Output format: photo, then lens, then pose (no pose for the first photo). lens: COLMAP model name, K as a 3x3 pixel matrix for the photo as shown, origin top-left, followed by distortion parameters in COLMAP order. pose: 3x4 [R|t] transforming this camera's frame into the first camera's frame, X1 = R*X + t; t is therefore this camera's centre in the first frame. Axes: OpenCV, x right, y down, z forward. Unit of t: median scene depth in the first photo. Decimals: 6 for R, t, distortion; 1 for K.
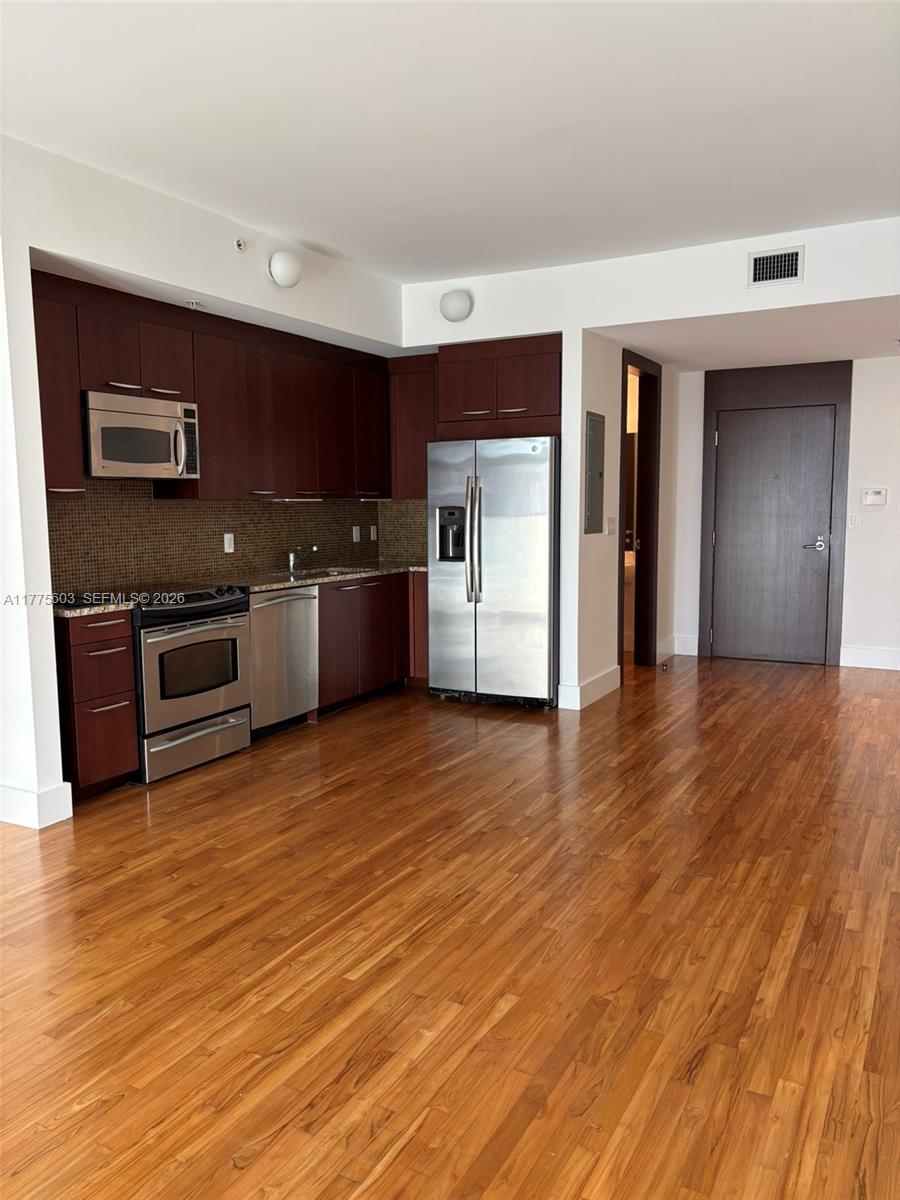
lens RADIAL K [[912.3, 0, 440.0], [0, 912.3, 602.3], [0, 0, 1]] dist [0.002557, 0.028472]
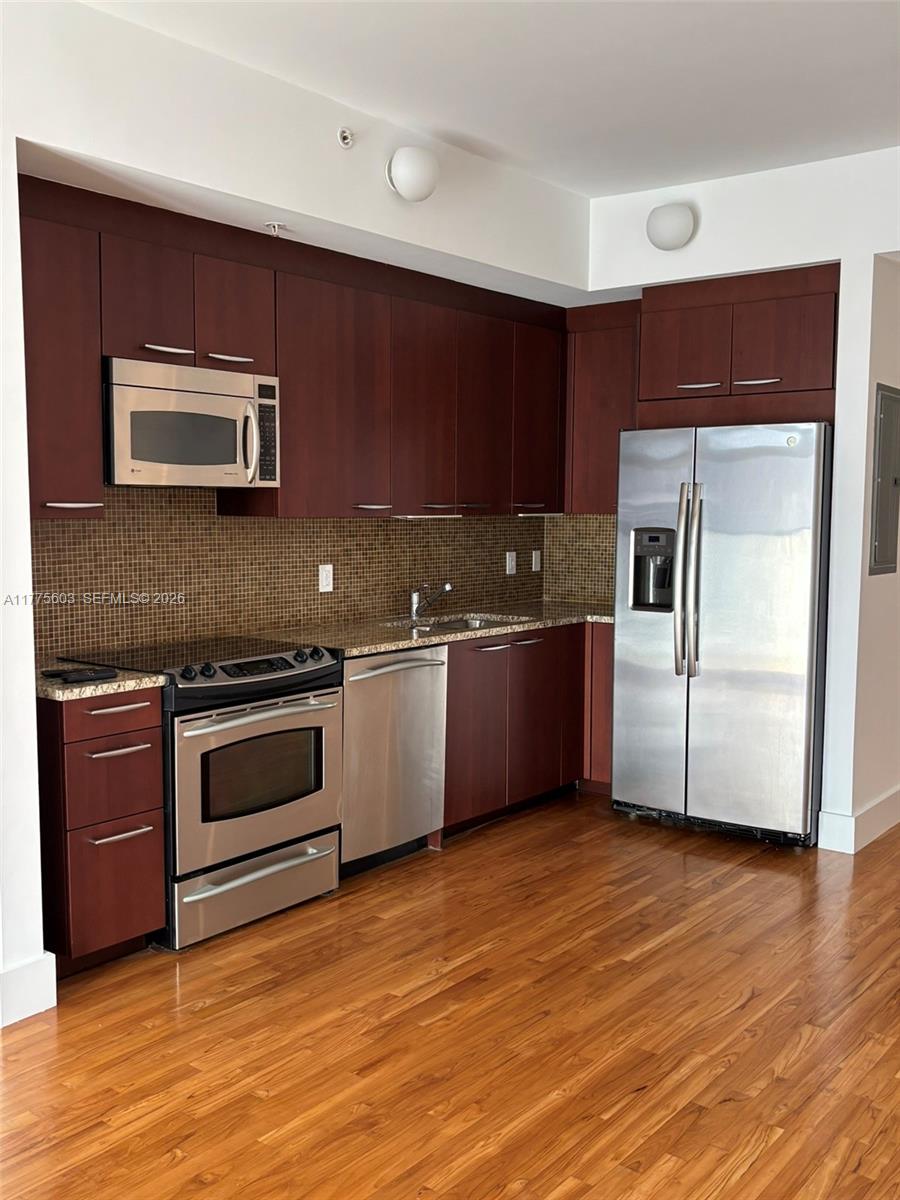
lens RADIAL K [[1154.1, 0, 427.3], [0, 1154.1, 606.2], [0, 0, 1]] dist [0.038695, 0.000000]
pose [[0.984329, 0.028358, -0.174045, -0.003526], [-0.031271, 0.999413, -0.014014, -0.043125], [0.173545, 0.019237, 0.984638, 0.198475]]
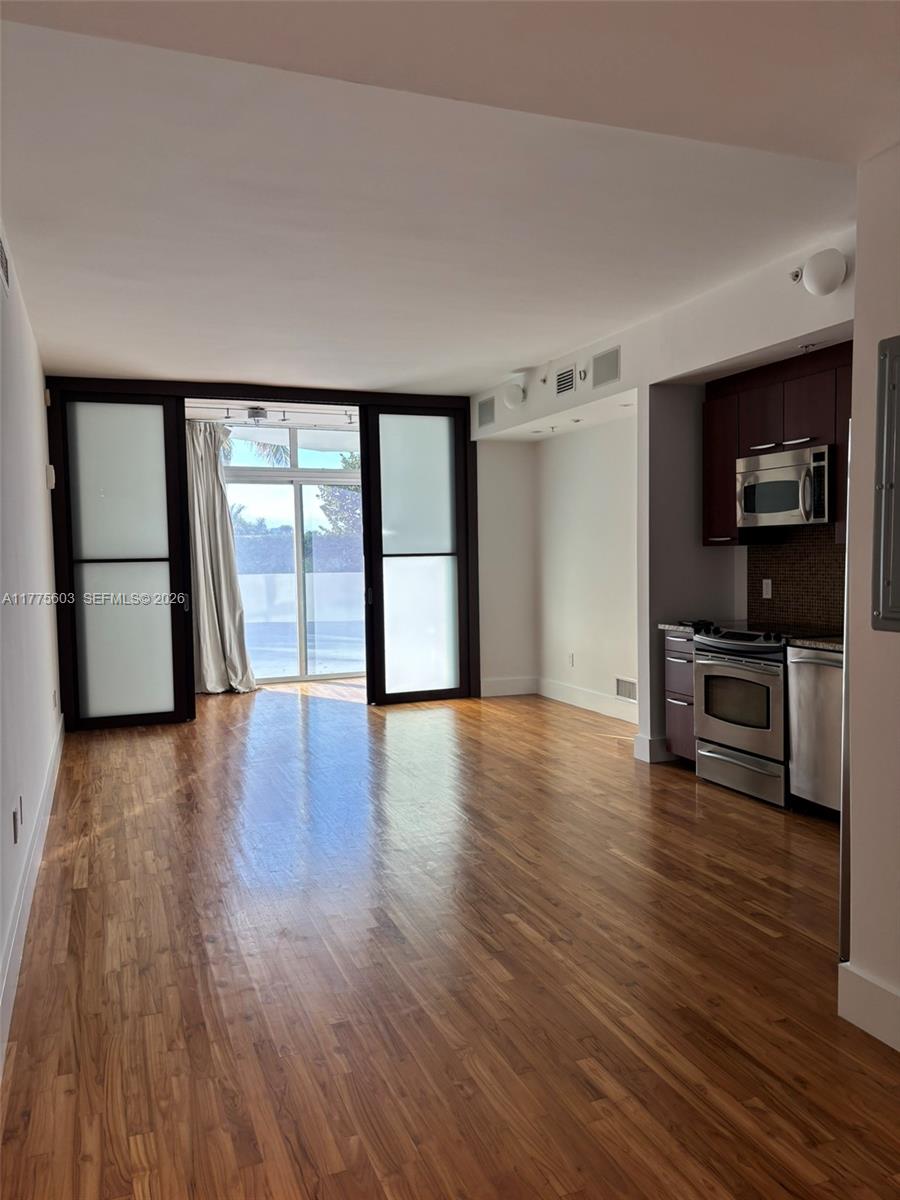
lens RADIAL K [[912.3, 0, 449.7], [0, 912.3, 603.7], [0, 0, 1]] dist [0.002557, 0.028472]
pose [[-0.641015, 0.063987, -0.764857, 0.811018], [-0.060126, 0.989270, 0.133152, -0.173895], [0.765170, 0.131340, -0.630289, 1.471884]]
